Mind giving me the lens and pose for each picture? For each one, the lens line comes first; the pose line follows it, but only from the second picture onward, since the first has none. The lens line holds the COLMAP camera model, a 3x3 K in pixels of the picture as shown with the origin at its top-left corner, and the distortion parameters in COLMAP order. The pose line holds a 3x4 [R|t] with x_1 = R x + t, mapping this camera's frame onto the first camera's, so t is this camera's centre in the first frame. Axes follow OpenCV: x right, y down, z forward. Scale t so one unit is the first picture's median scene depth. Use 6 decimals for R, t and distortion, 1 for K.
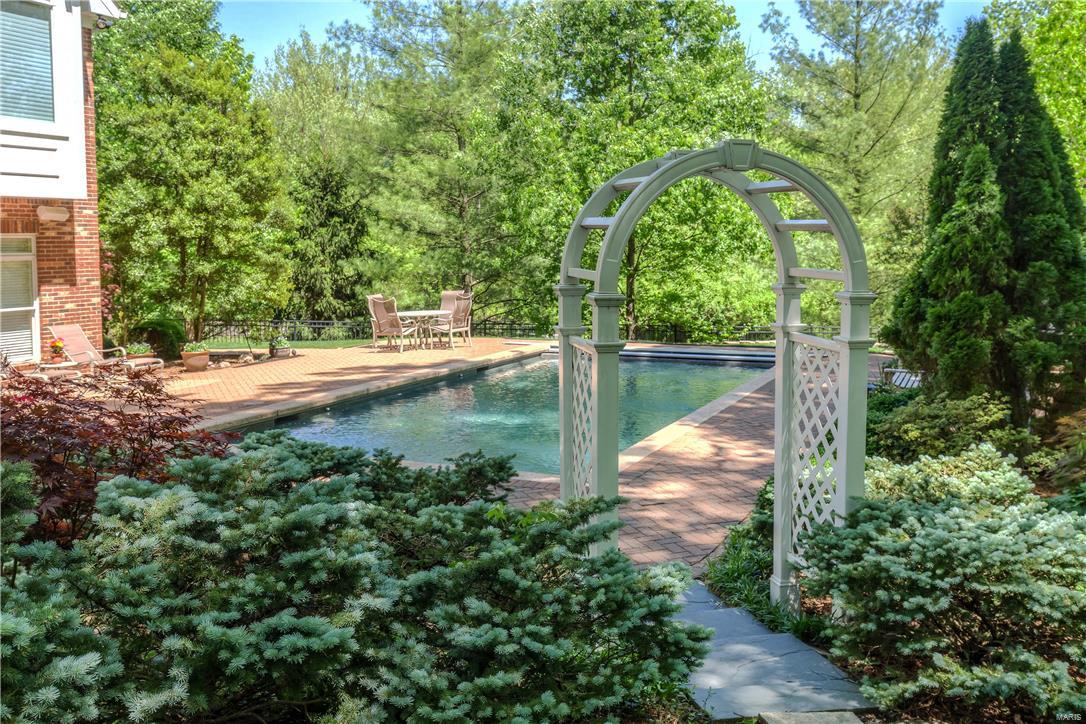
lens RADIAL K [[1085.0, 0, 544.8], [0, 1085.0, 355.8], [0, 0, 1]] dist [-0.007549, 0.000000]
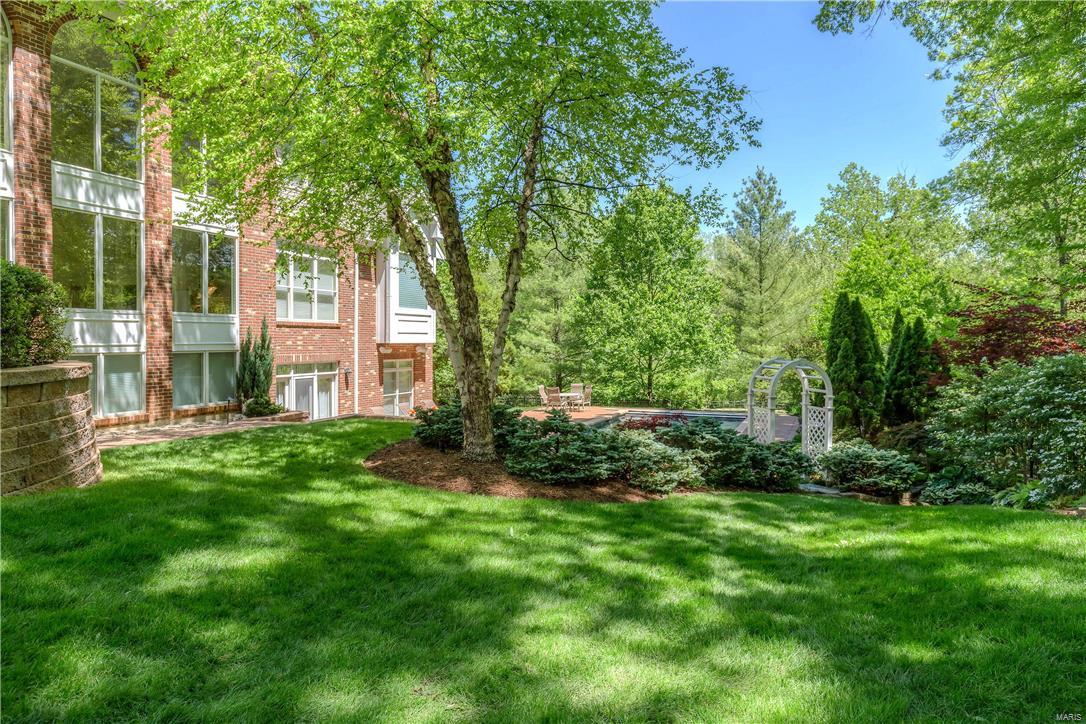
lens RADIAL K [[724.3, 0, 542.7], [0, 724.3, 365.0], [0, 0, 1]] dist [-0.004140, -0.000107]
pose [[0.999661, 0.007620, 0.024910, -0.236520], [-0.005693, 0.997051, -0.076530, 0.011750], [-0.025420, 0.076363, 0.996756, -0.463385]]
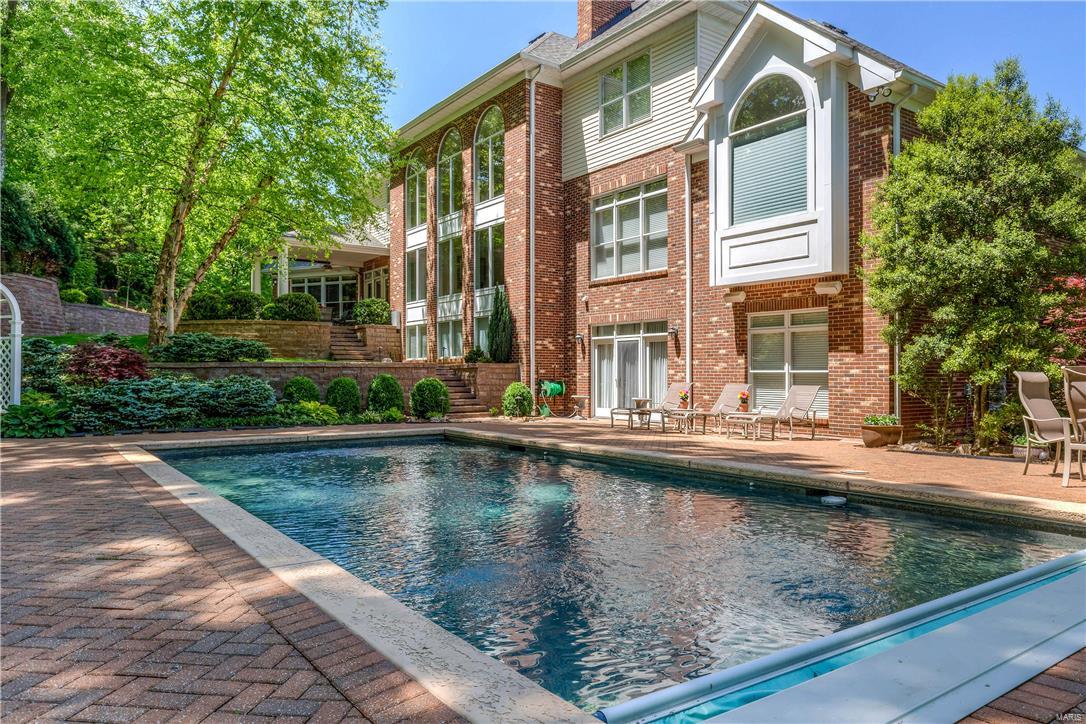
lens RADIAL K [[734.4, 0, 544.0], [0, 734.4, 366.3], [0, 0, 1]] dist [0.006527, 0.000590]
pose [[-0.518431, 0.000887, -0.855119, 0.346612], [-0.092520, 0.994071, 0.057122, -0.064708], [0.850100, 0.108729, -0.515275, 1.121312]]
